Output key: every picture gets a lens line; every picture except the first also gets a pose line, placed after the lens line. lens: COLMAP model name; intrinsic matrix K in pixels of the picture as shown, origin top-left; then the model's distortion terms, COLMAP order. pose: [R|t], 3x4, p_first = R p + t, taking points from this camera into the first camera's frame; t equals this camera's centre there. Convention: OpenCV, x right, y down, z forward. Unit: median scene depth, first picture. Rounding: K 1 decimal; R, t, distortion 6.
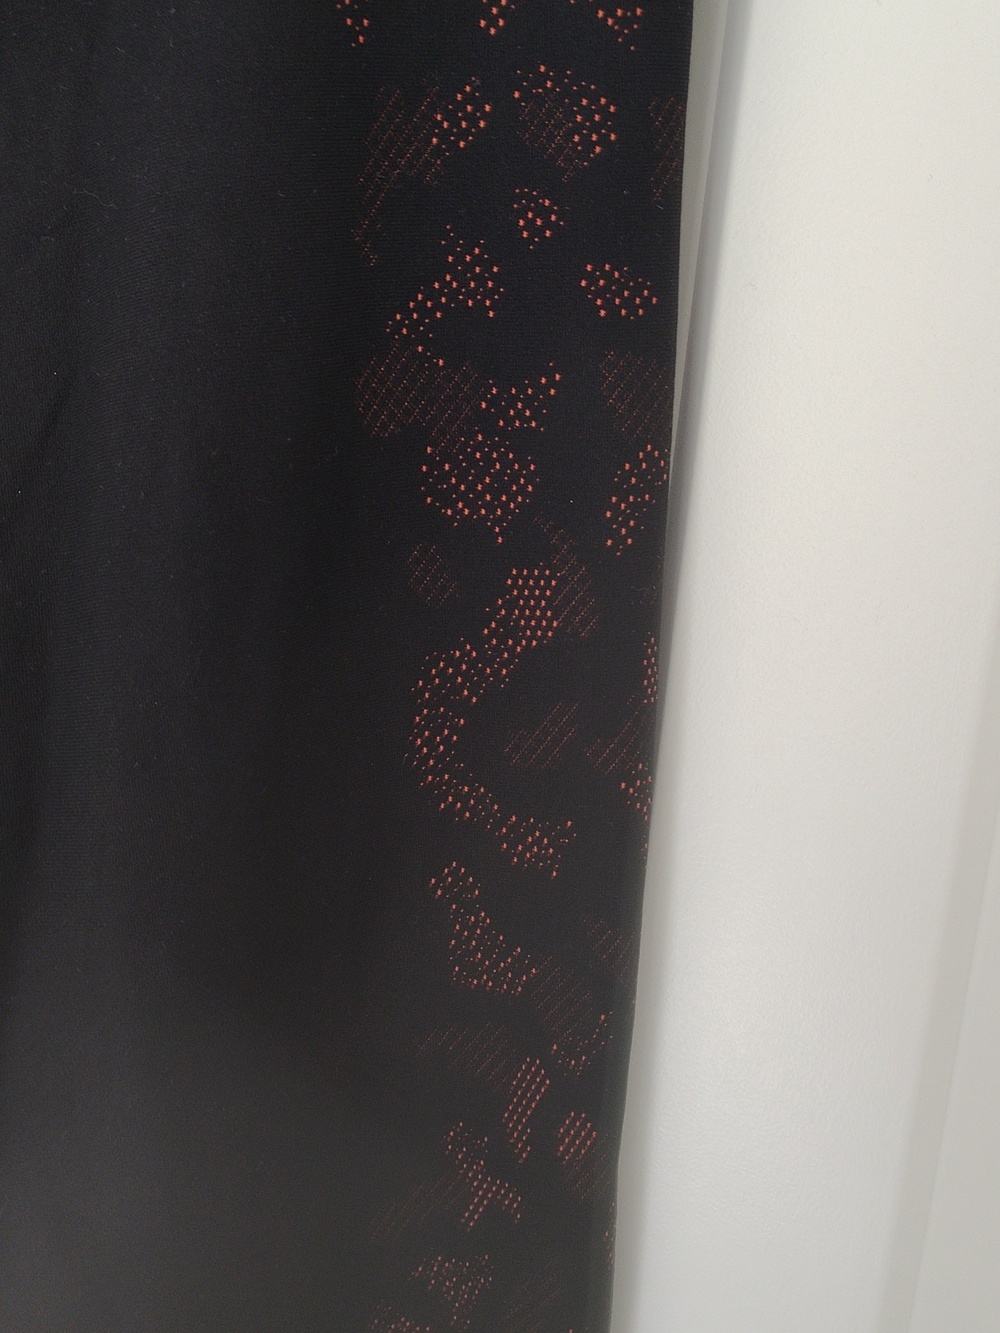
lens RADIAL K [[1546.9, 0, 493.6], [0, 1546.9, 670.1], [0, 0, 1]] dist [-0.002065, 0.000000]
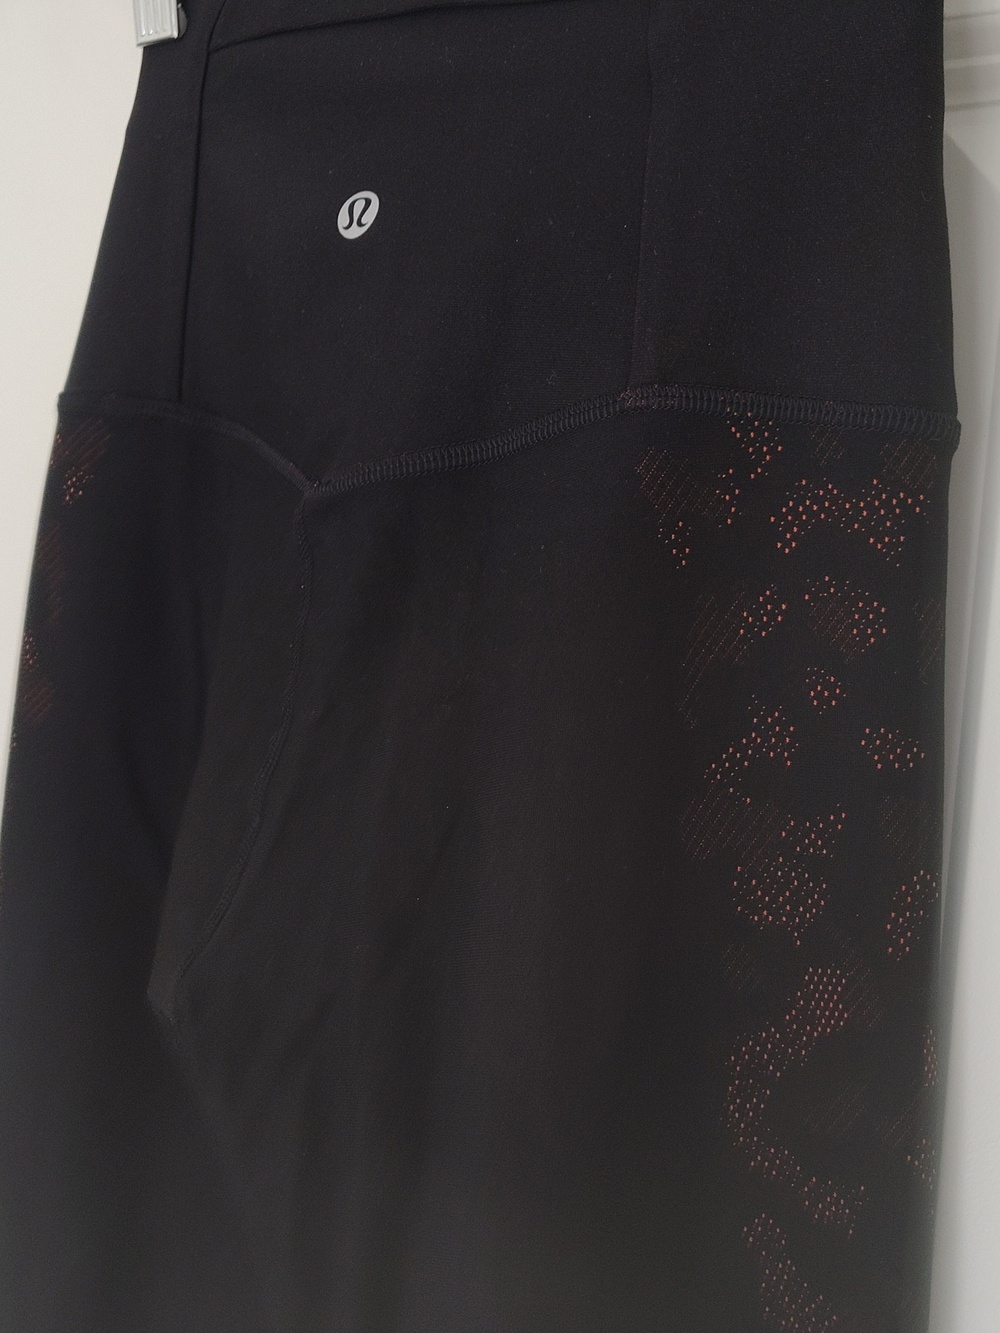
lens RADIAL K [[1546.9, 0, 503.6], [0, 1546.9, 658.1], [0, 0, 1]] dist [-0.002065, 0.000000]
pose [[0.977871, -0.010409, -0.208951, 0.034554], [-0.026845, 0.984261, -0.174668, -0.087626], [0.207481, 0.176412, 0.962201, -0.256693]]
